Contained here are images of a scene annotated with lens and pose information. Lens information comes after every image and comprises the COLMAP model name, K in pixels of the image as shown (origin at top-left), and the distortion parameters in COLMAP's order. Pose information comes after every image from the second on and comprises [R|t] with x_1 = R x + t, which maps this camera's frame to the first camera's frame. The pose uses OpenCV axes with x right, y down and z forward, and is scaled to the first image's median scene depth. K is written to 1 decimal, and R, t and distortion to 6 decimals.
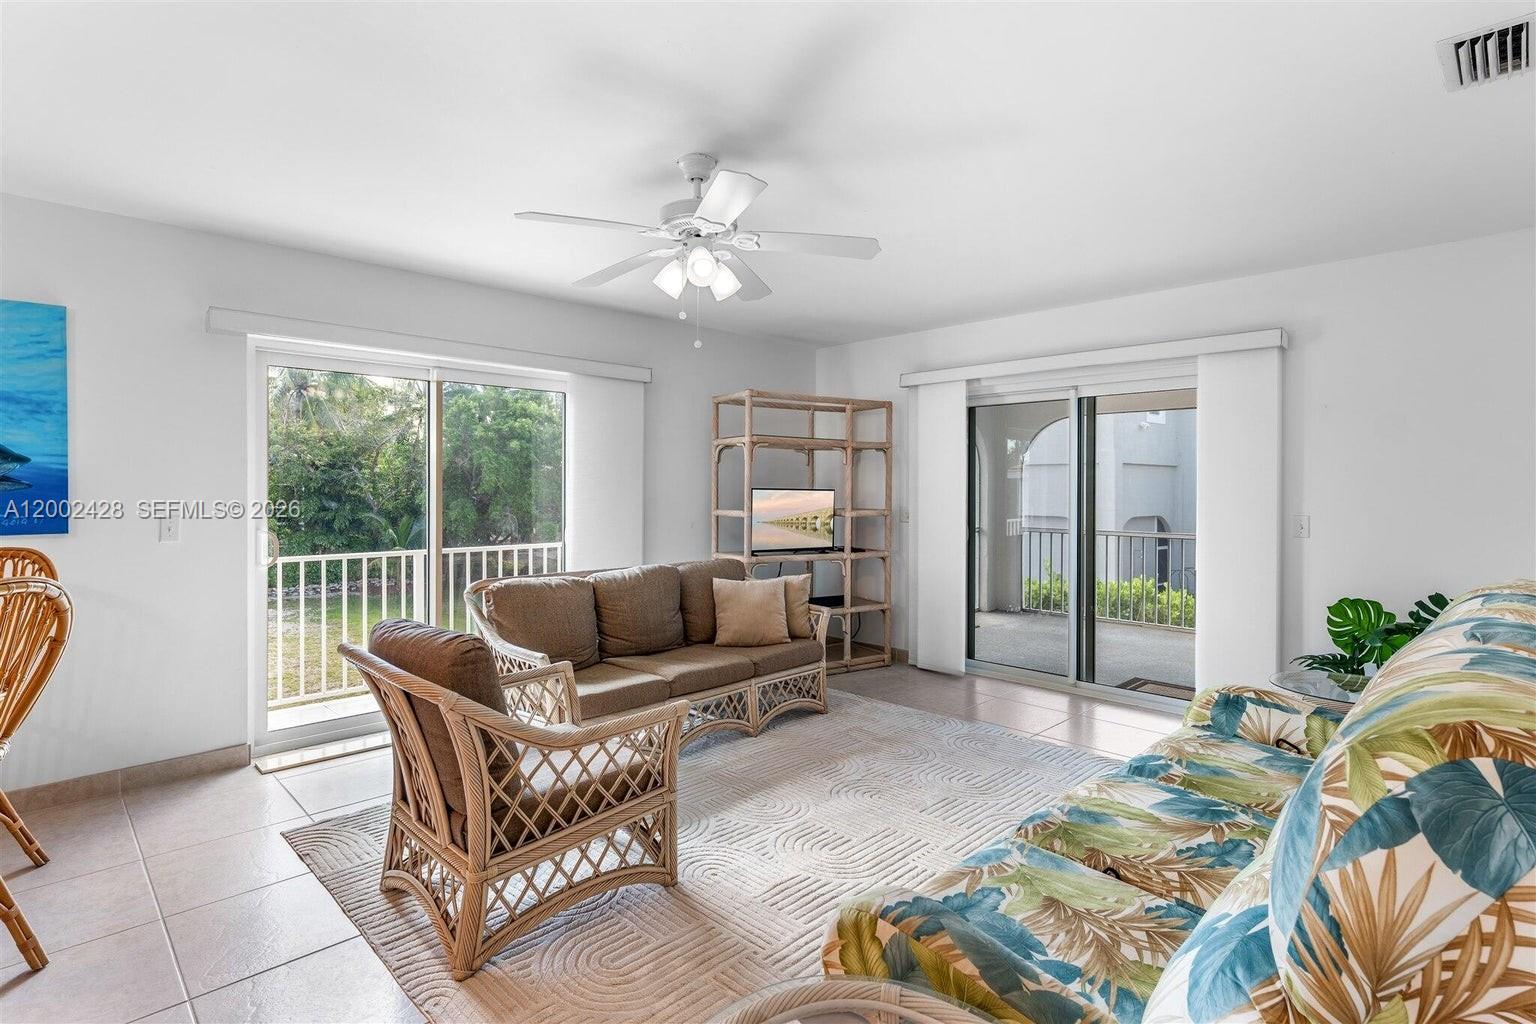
lens RADIAL K [[774.3, 0, 767.6], [0, 774.3, 483.4], [0, 0, 1]] dist [-0.001597, -0.000774]
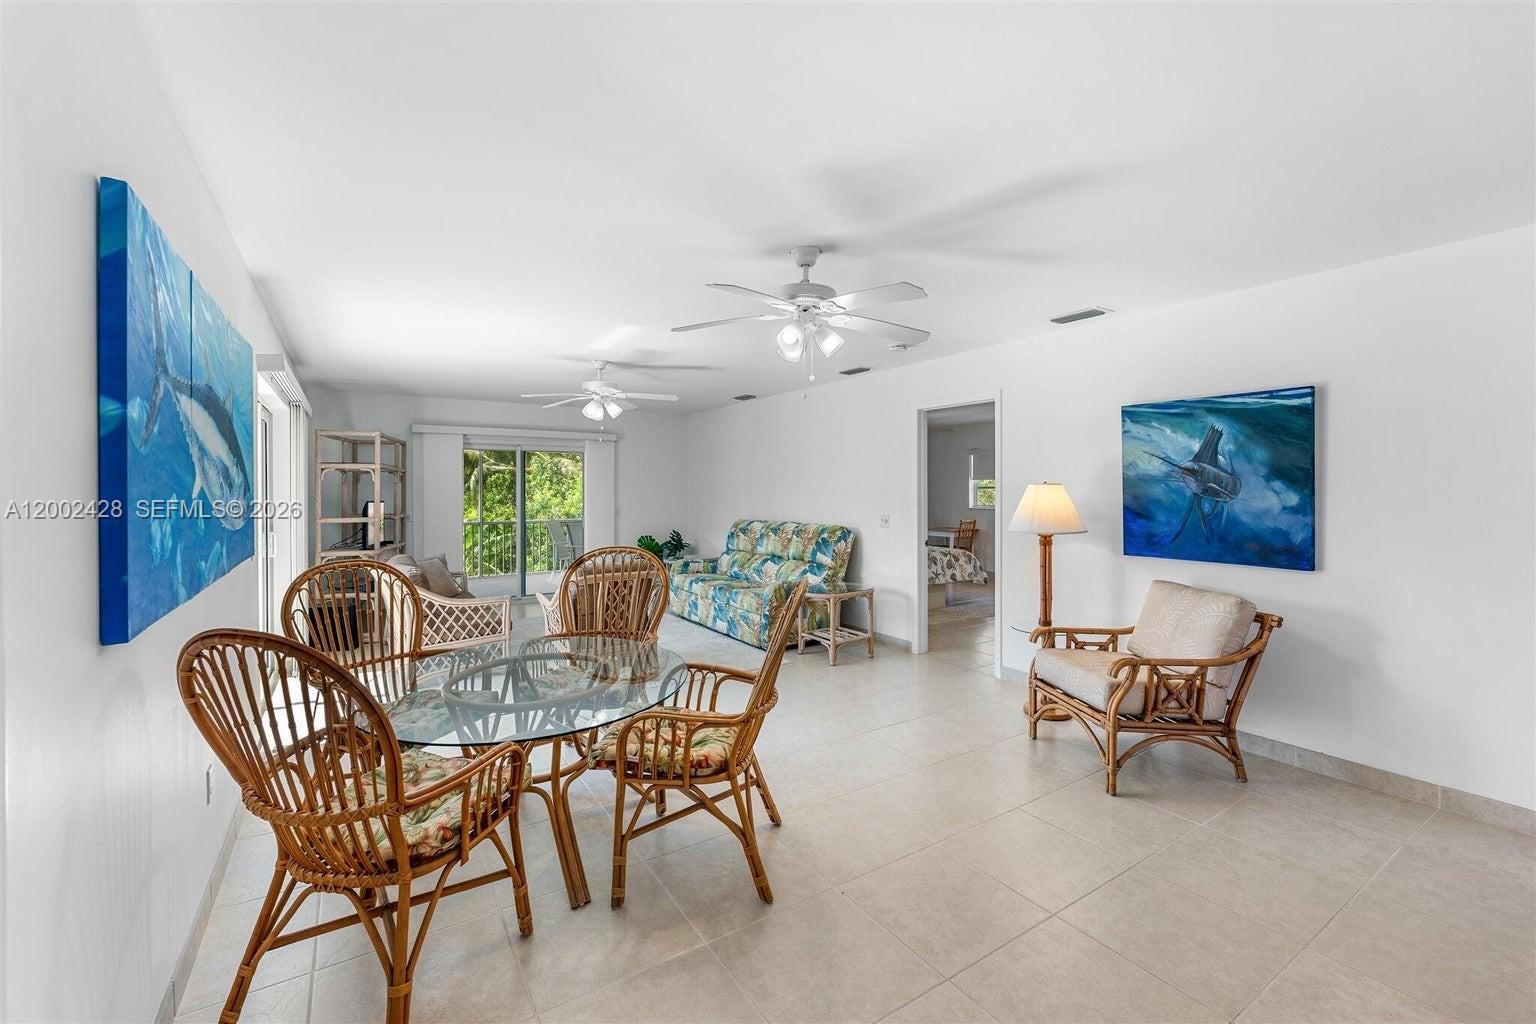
lens RADIAL K [[642.7, 0, 771.2], [0, 642.7, 488.9], [0, 0, 1]] dist [0.001405, 0.000037]
pose [[0.204679, -0.002340, 0.978826, -1.287315], [-0.000483, 0.999997, 0.002492, -0.024218], [-0.978829, -0.000983, 0.204677, 0.066302]]
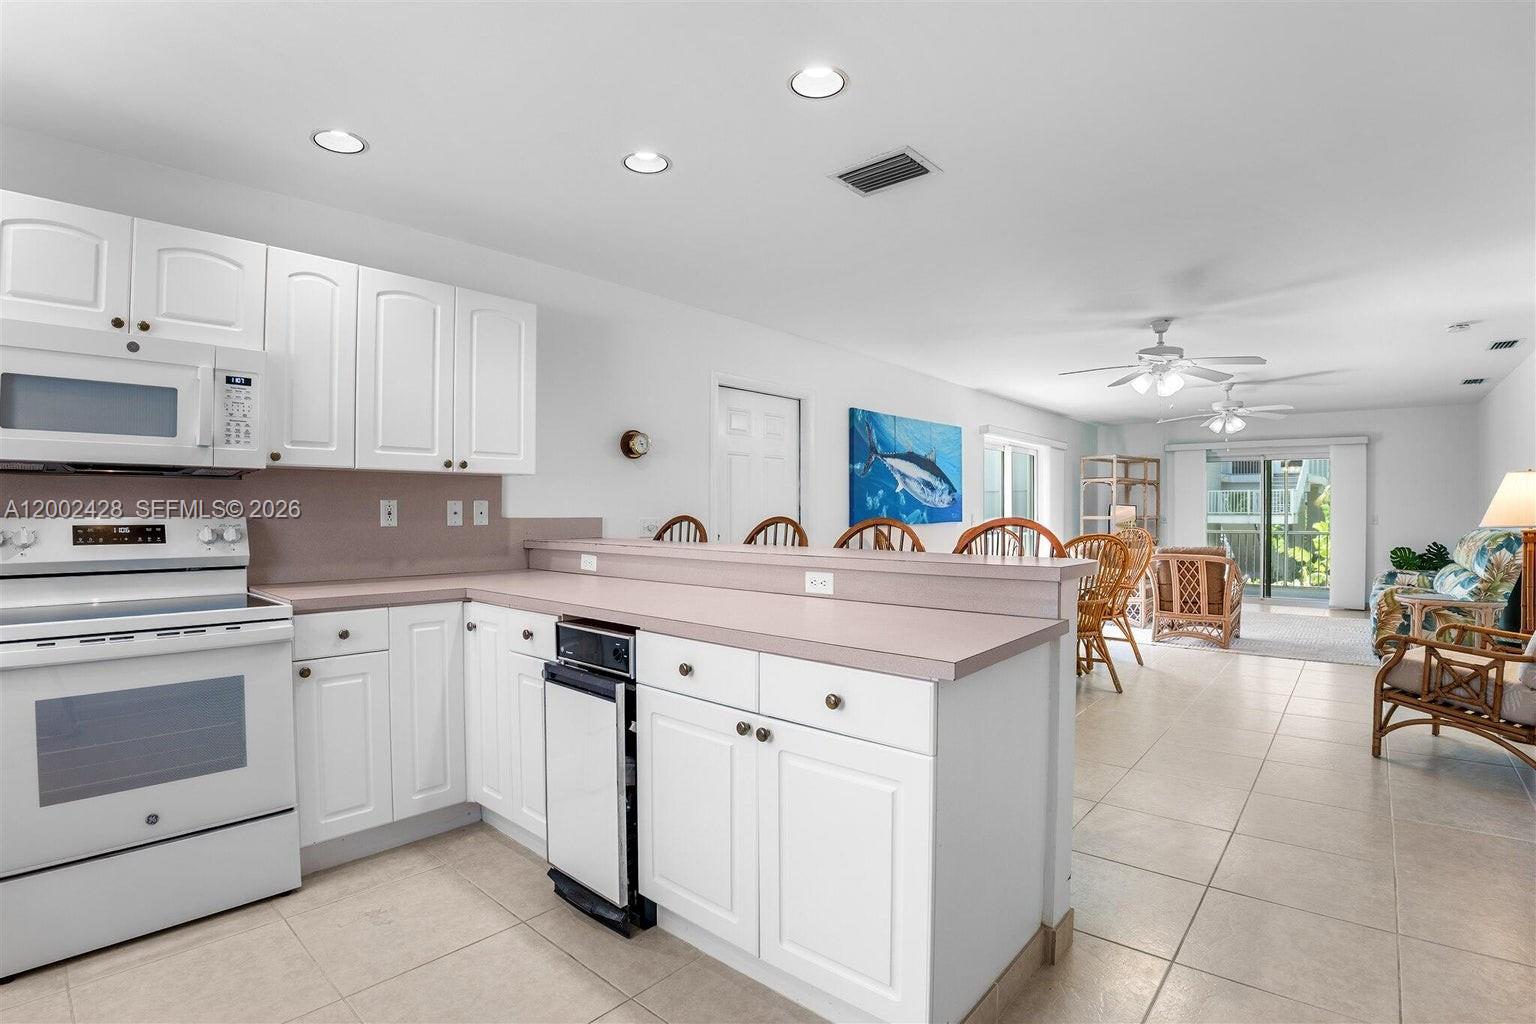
lens RADIAL K [[722.9, 0, 768.0], [0, 722.9, 512.0], [0, 0, 1]] dist [-0.074267, 0.001151]
pose [[0.997037, -0.002402, 0.076890, -1.308685], [0.001909, 0.999977, 0.006476, 0.015186], [-0.076904, -0.006310, 0.997019, -0.923854]]
